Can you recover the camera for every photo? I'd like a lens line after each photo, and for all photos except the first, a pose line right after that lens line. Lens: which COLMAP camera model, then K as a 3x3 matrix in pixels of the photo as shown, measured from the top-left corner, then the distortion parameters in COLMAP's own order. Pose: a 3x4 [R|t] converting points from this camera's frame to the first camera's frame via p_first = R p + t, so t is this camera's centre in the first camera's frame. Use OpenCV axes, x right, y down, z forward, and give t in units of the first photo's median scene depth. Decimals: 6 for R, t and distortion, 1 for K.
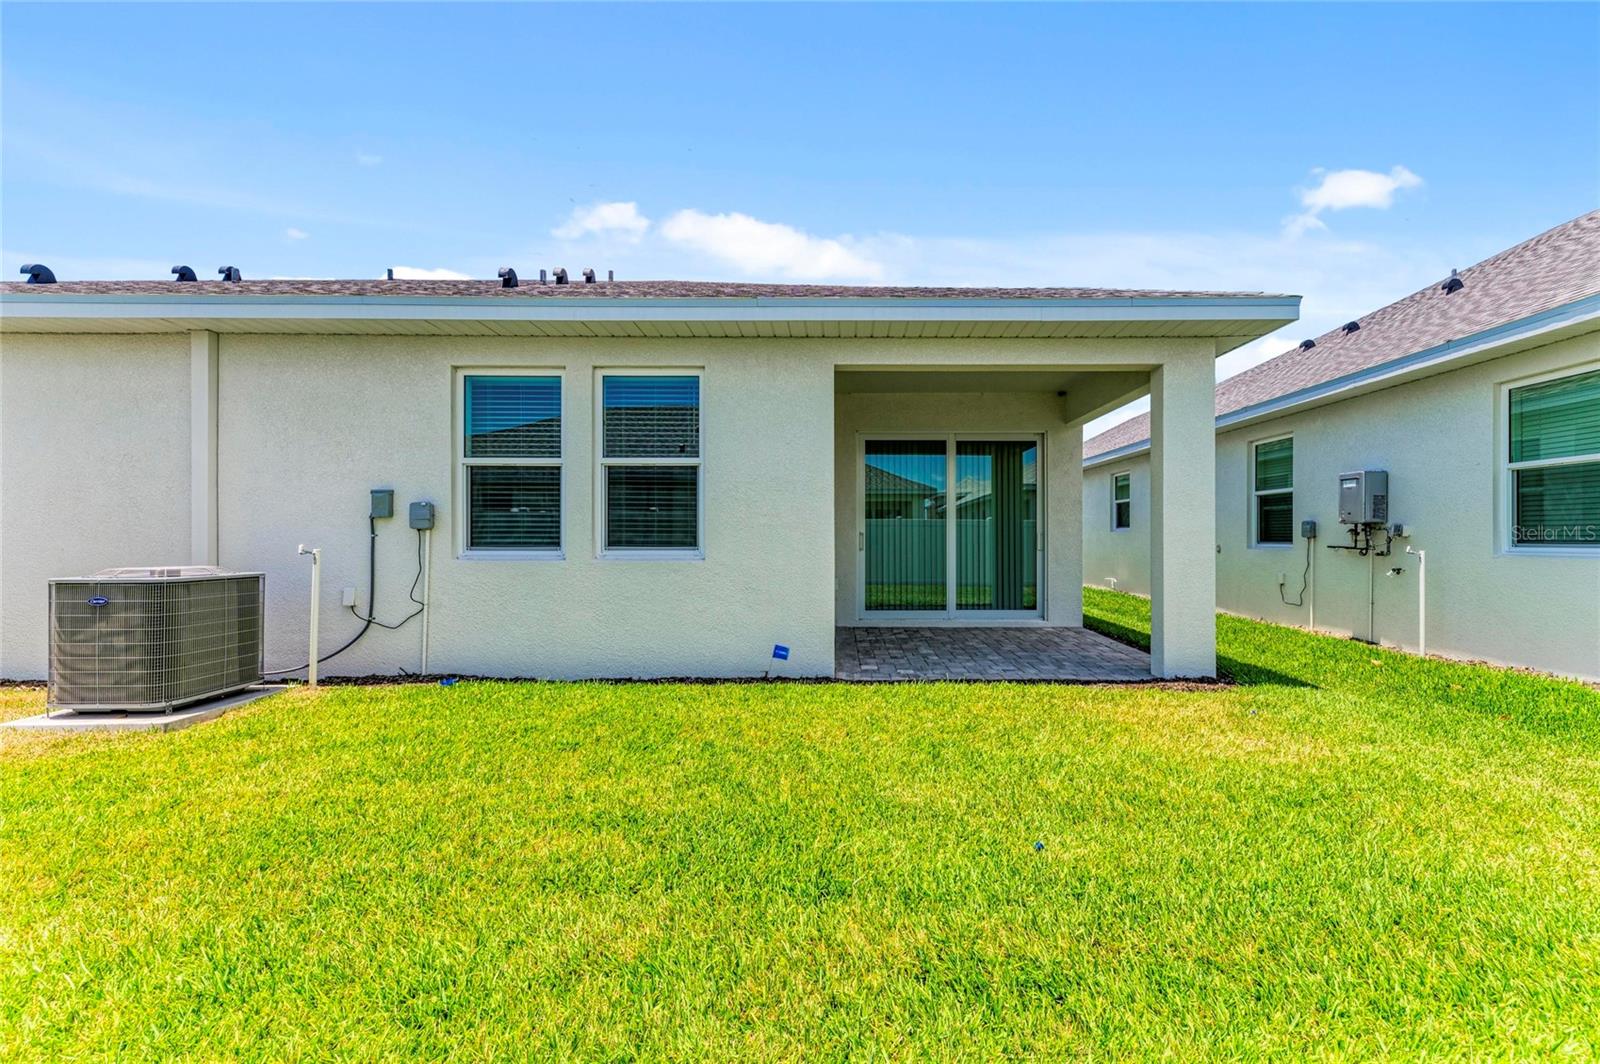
lens RADIAL K [[636.5, 0, 797.9], [0, 636.5, 532.0], [0, 0, 1]] dist [0.012773, -0.004325]
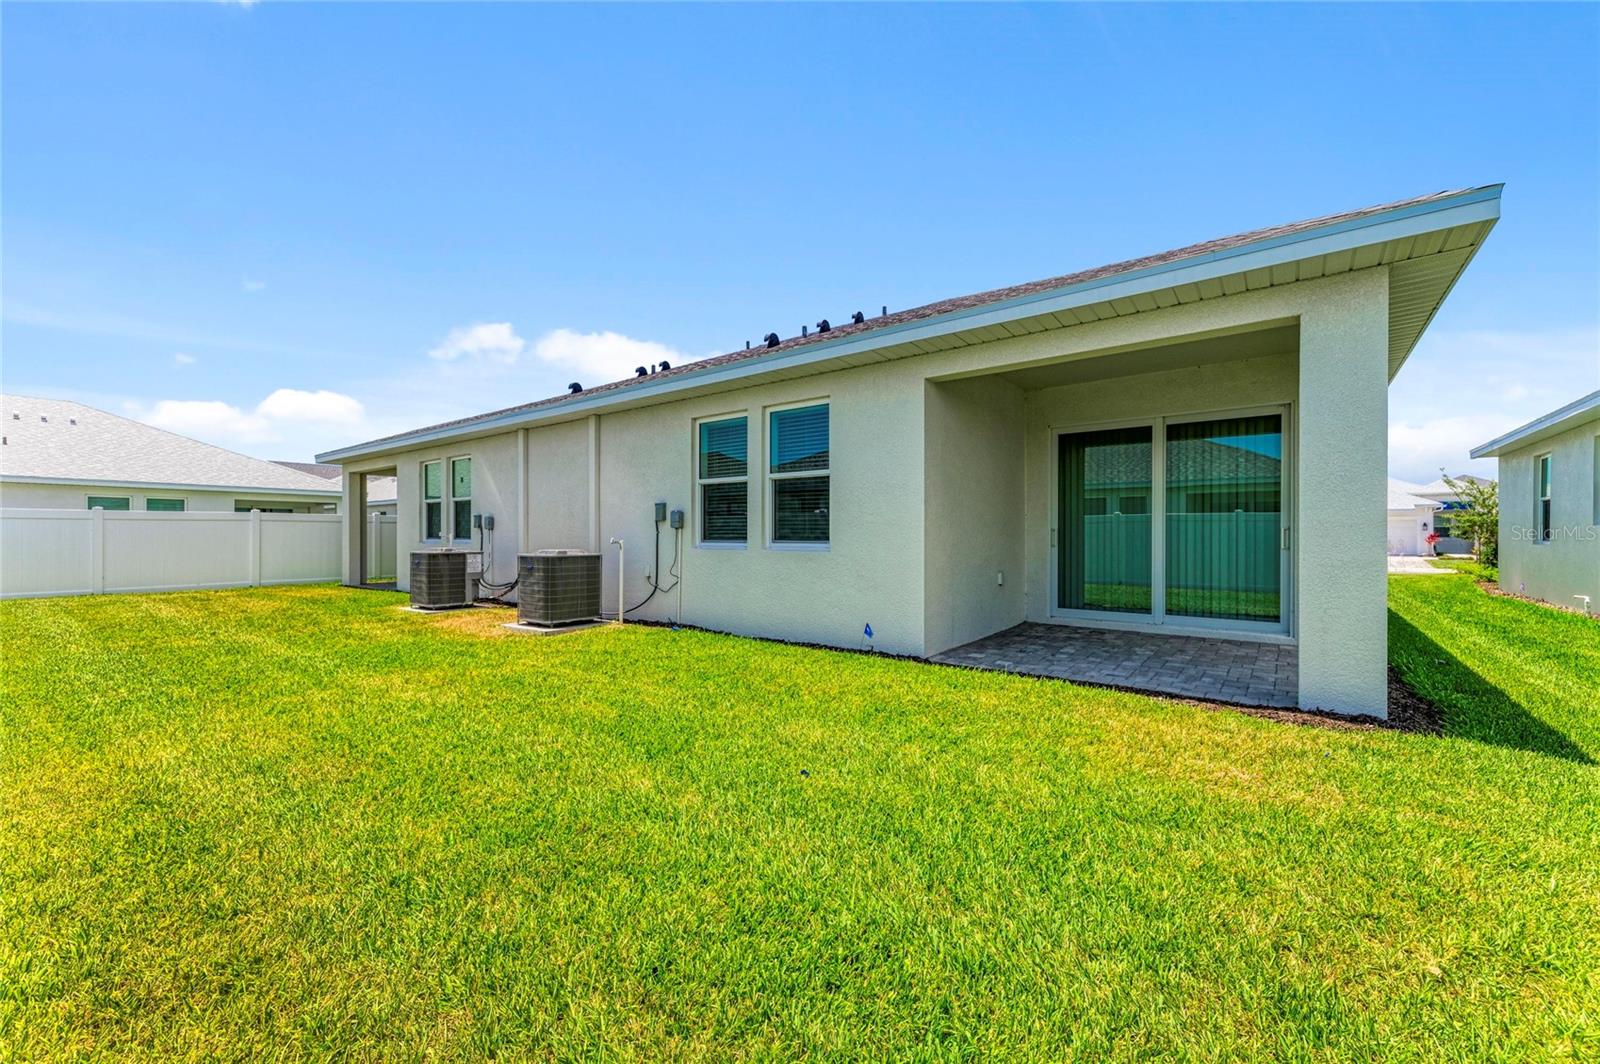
lens RADIAL K [[636.5, 0, 830.7], [0, 636.5, 536.0], [0, 0, 1]] dist [0.012773, -0.004325]
pose [[0.796936, 0.000888, -0.604064, 0.605569], [0.004704, 0.999959, 0.007676, 0.004456], [0.604046, -0.008958, 0.796899, 0.008186]]
